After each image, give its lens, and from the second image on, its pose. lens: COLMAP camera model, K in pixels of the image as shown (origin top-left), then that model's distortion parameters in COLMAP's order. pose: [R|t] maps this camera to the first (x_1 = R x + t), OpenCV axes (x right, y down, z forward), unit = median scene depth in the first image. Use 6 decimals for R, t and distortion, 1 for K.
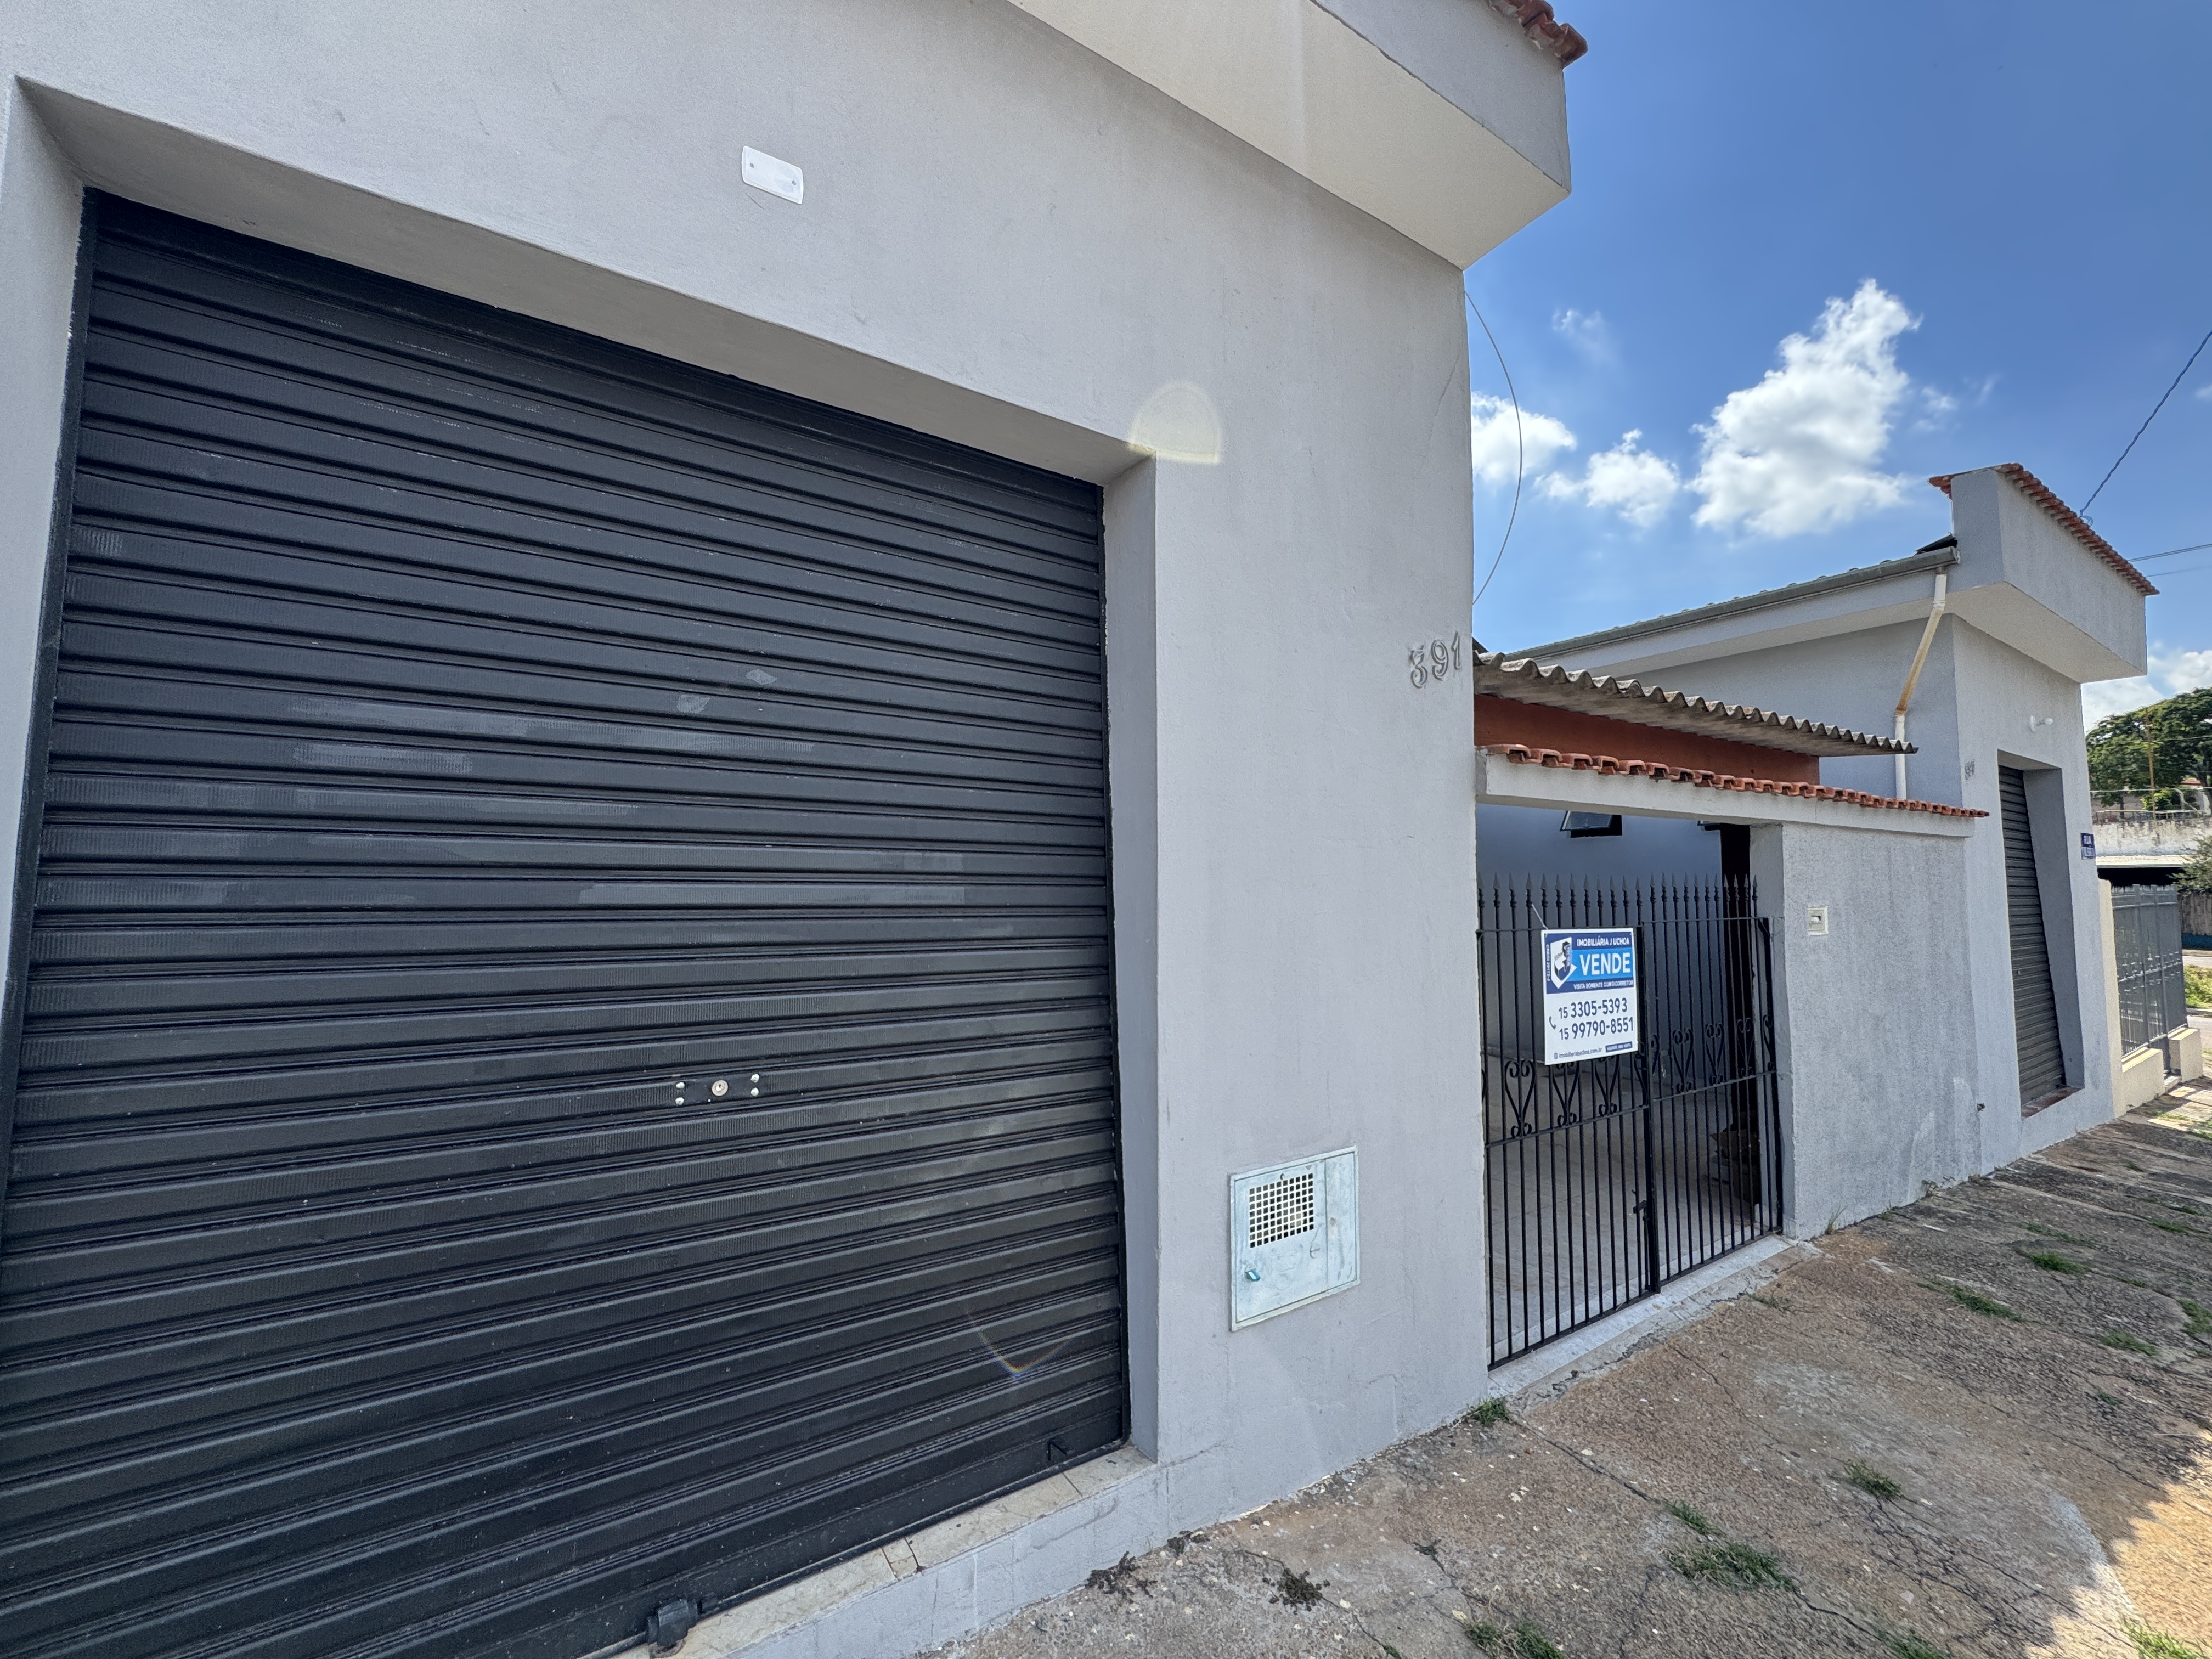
lens RADIAL K [[888.6, 0, 1101.2], [0, 888.6, 830.9], [0, 0, 1]] dist [-0.005417, 0.000797]
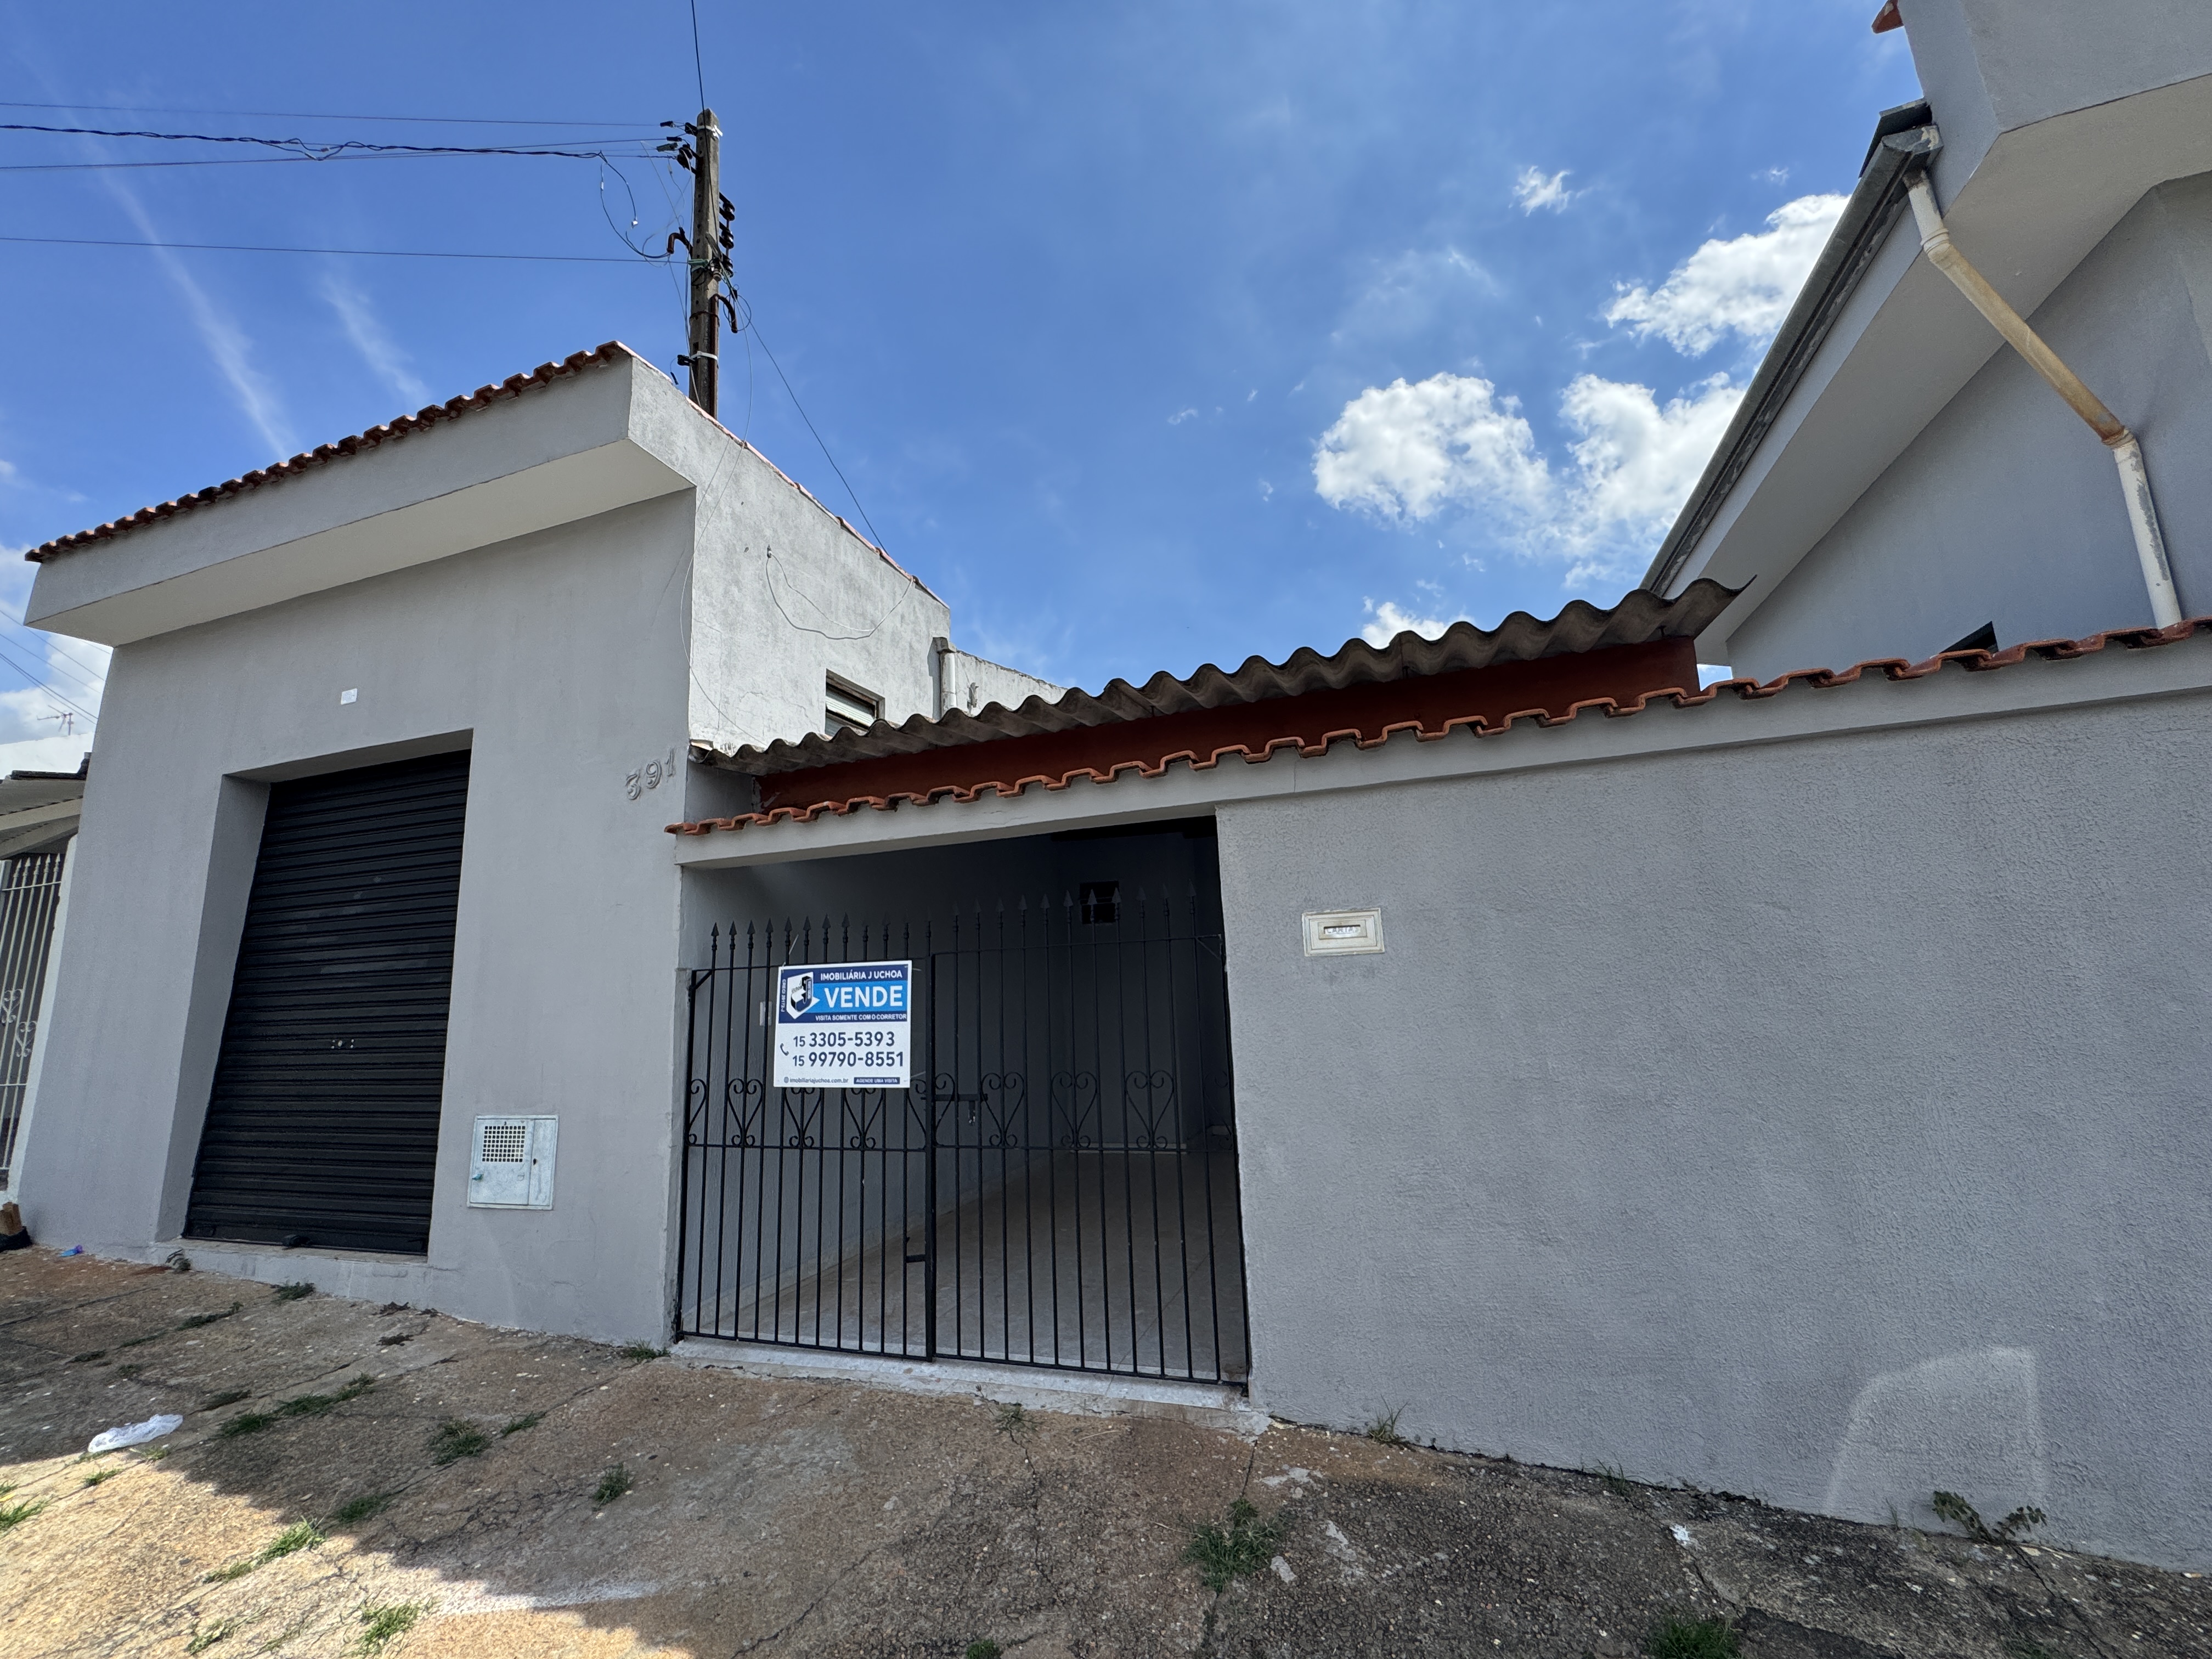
lens RADIAL K [[888.6, 0, 1102.8], [0, 888.6, 828.6], [0, 0, 1]] dist [-0.005417, 0.000797]
pose [[0.621620, -0.173853, -0.763782, 1.633005], [0.093935, 0.984568, -0.147658, 0.142045], [0.777666, 0.020042, 0.628358, 0.591483]]
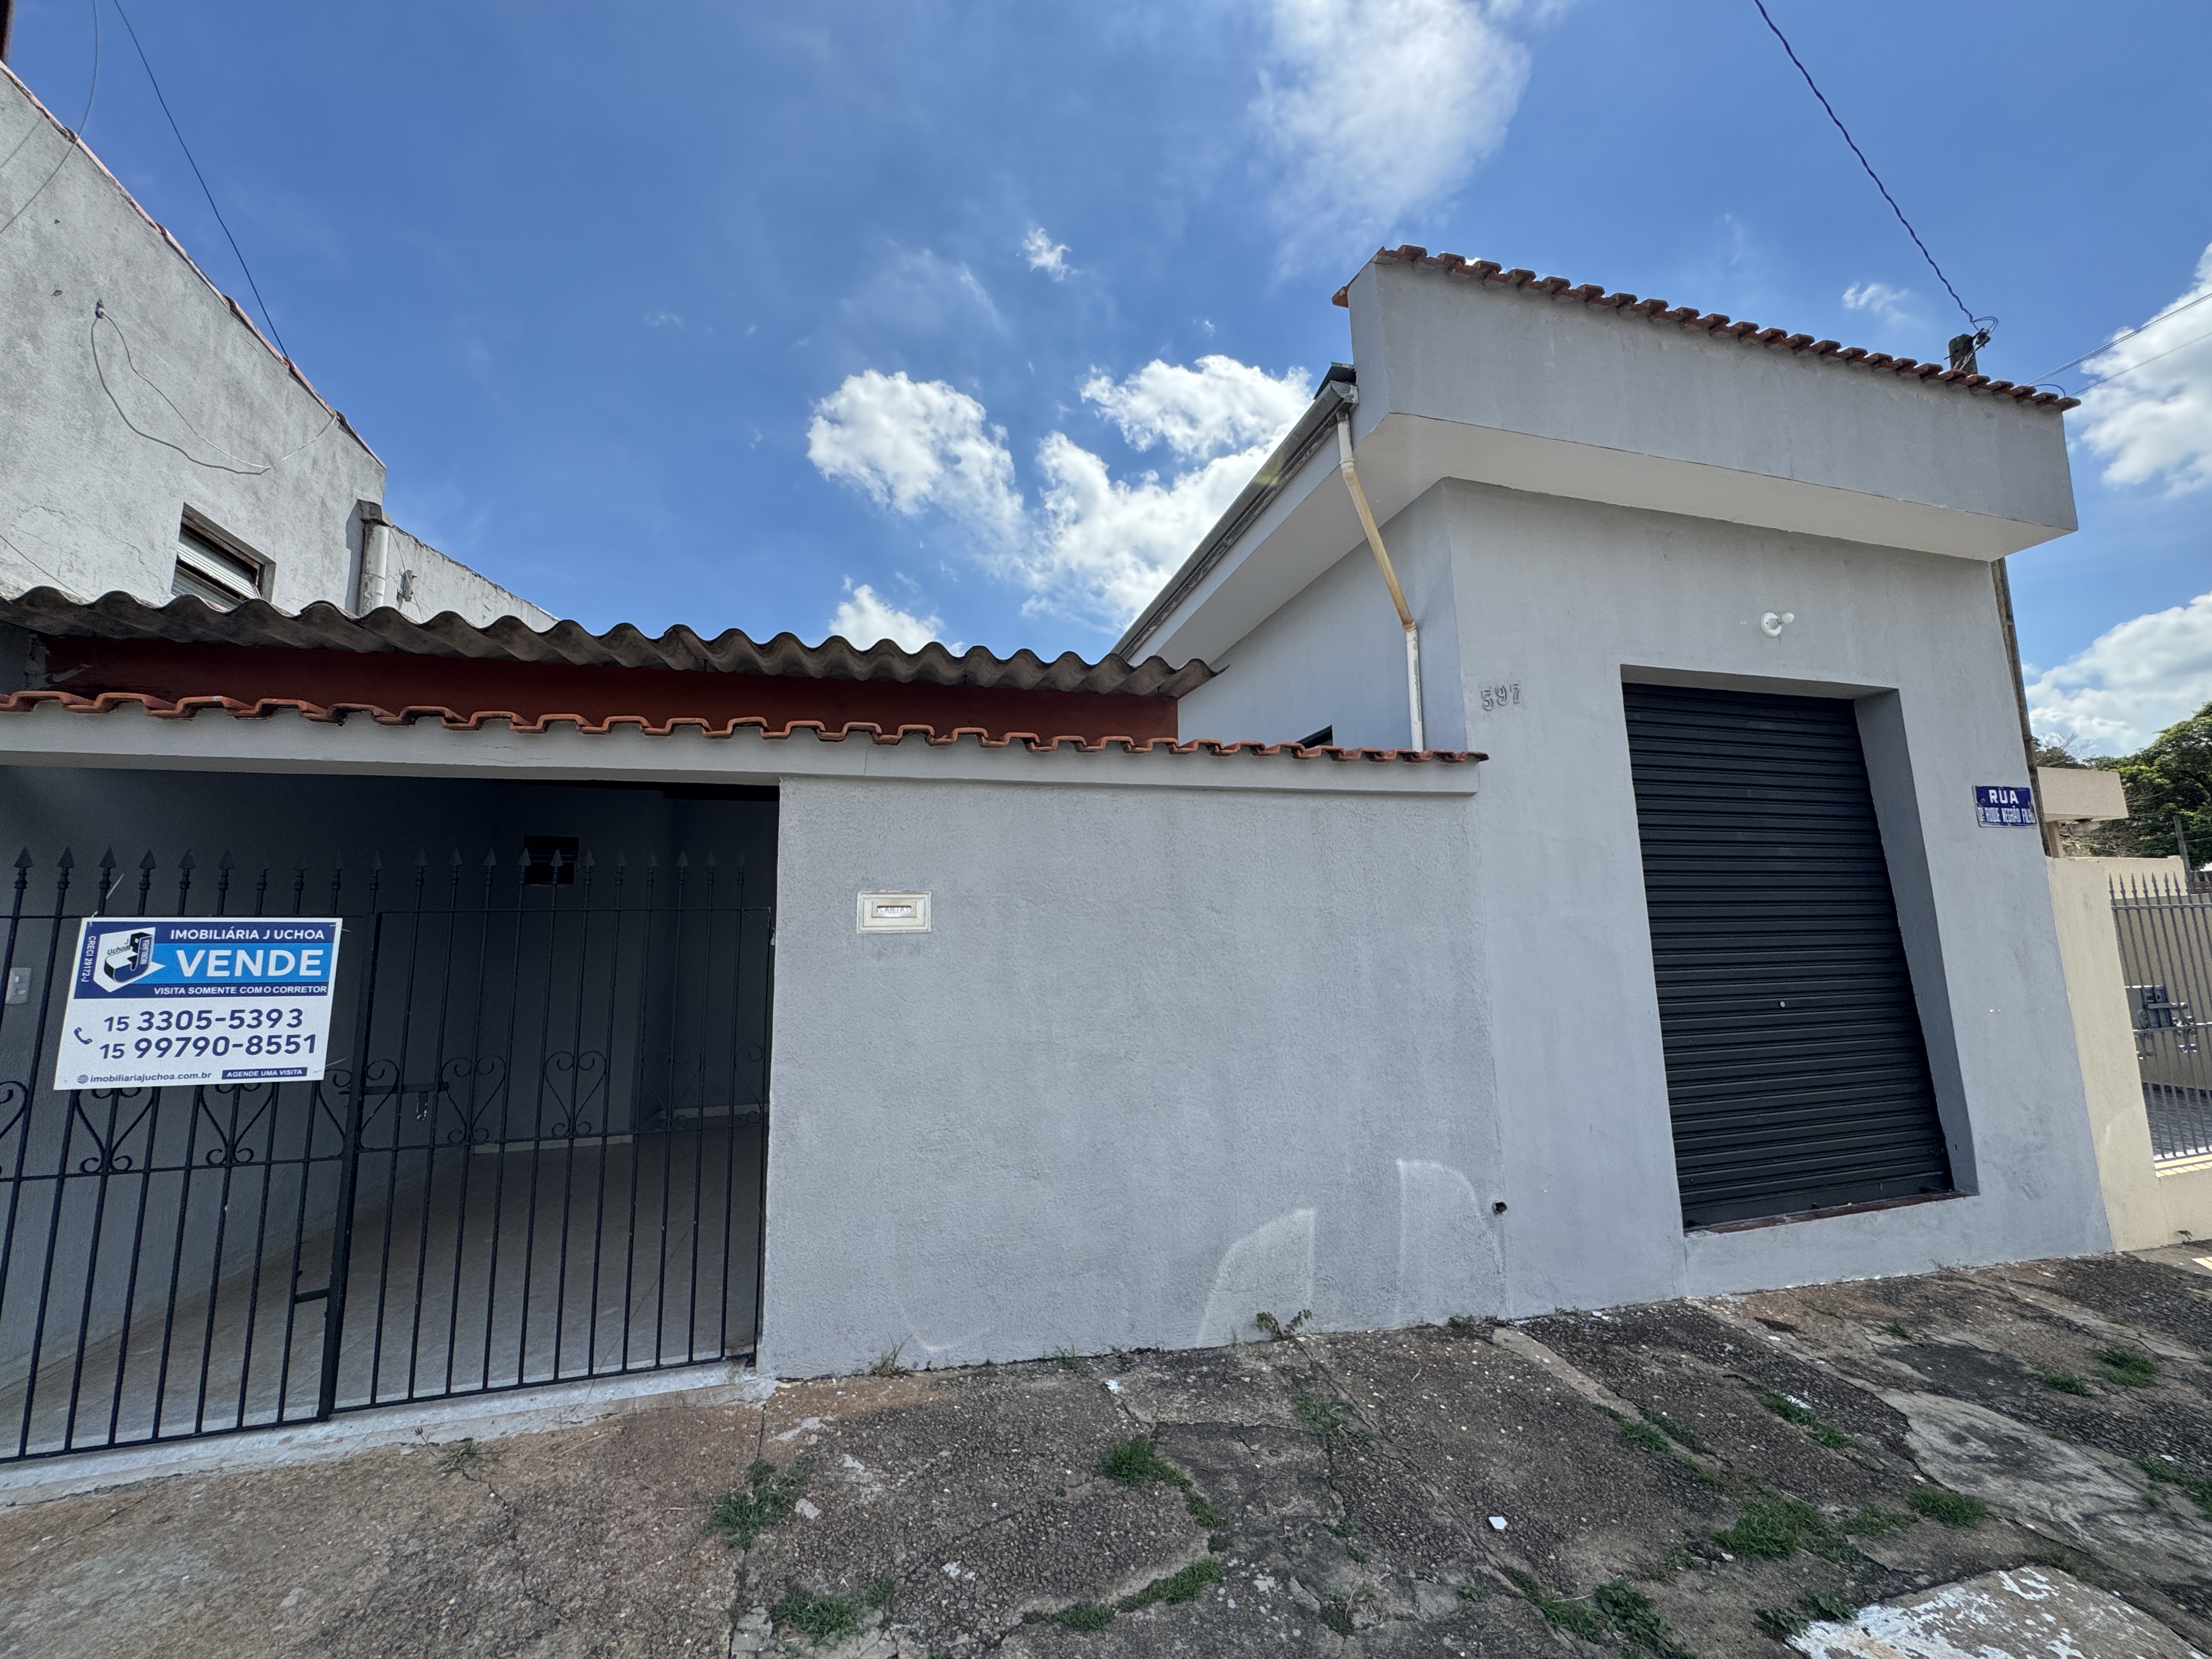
lens RADIAL K [[888.6, 0, 1107.3], [0, 888.6, 829.2], [0, 0, 1]] dist [-0.005417, 0.000797]
pose [[0.958992, -0.064454, -0.276008, 1.571540], [0.043398, 0.995709, -0.081736, 0.135004], [0.280092, 0.066406, 0.957674, 0.485947]]
